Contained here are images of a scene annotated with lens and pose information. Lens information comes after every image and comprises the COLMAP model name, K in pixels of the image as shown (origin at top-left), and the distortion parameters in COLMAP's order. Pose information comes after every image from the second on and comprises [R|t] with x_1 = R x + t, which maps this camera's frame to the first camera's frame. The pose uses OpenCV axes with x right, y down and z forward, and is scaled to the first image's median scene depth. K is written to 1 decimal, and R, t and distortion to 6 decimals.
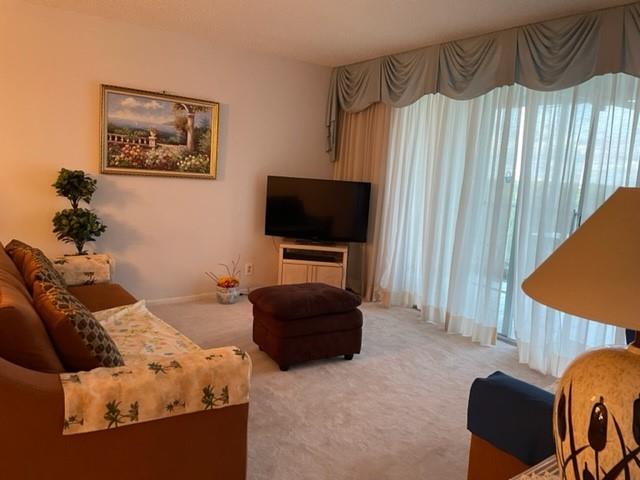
lens RADIAL K [[483.8, 0, 319.9], [0, 483.8, 238.3], [0, 0, 1]] dist [0.004582, -0.000818]
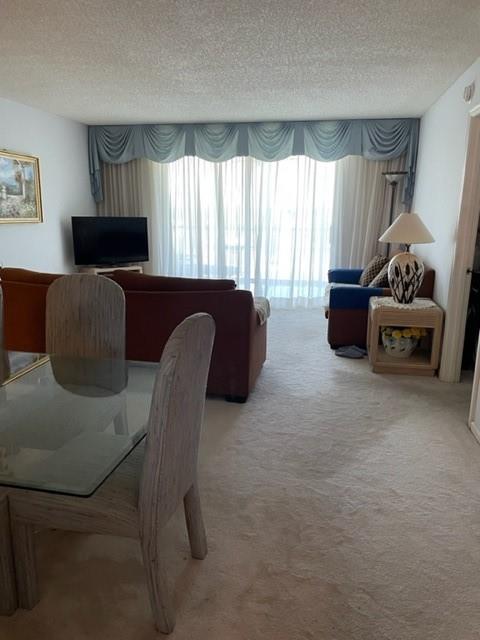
lens RADIAL K [[483.8, 0, 240.0], [0, 483.8, 321.9], [0, 0, 1]] dist [0.004582, -0.000818]
pose [[0.758962, -0.197095, 0.620588, -0.676360], [0.125093, 0.979469, 0.158088, -0.007011], [-0.639005, -0.042352, 0.768036, -0.282942]]
